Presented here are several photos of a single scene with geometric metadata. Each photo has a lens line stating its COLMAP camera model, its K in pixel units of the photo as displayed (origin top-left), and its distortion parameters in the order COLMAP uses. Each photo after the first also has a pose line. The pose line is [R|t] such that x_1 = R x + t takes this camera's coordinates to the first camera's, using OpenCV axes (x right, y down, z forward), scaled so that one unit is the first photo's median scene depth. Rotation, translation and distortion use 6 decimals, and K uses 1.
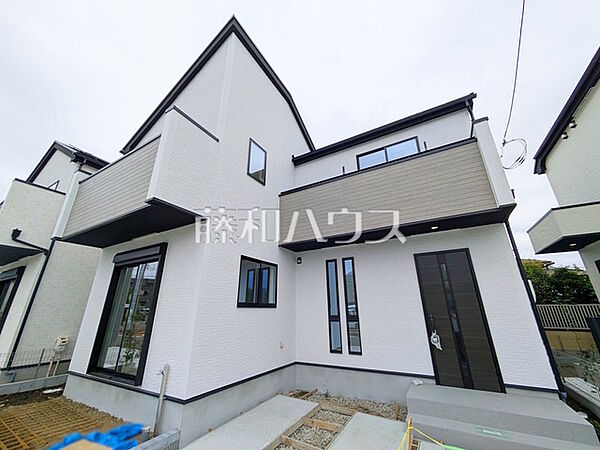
lens RADIAL K [[239.3, 0, 300.0], [0, 239.3, 225.0], [0, 0, 1]] dist [0.001364, 0.000319]
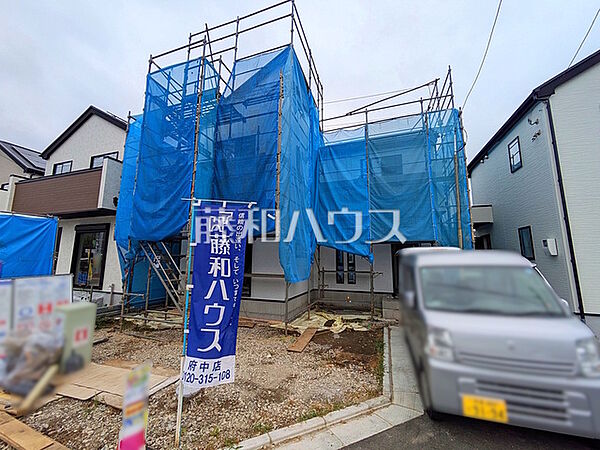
lens RADIAL K [[239.3, 0, 300.0], [0, 239.3, 225.0], [0, 0, 1]] dist [0.001364, 0.000319]
pose [[0.982161, 0.045042, 0.182567, -0.418935], [-0.080645, 0.977964, 0.192569, -0.168777], [-0.169870, -0.203857, 0.964151, -0.476356]]
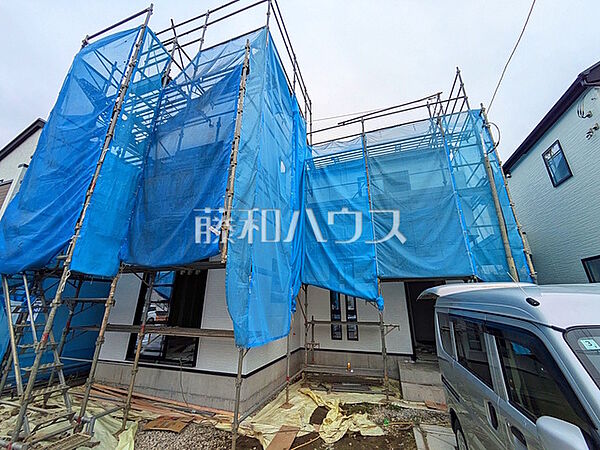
lens RADIAL K [[239.3, 0, 300.0], [0, 239.3, 225.0], [0, 0, 1]] dist [0.001364, 0.000319]
pose [[0.980403, 0.076658, 0.181473, -0.273959], [-0.081147, 0.996550, 0.017431, -0.056422], [-0.179511, -0.031815, 0.983241, -0.148110]]
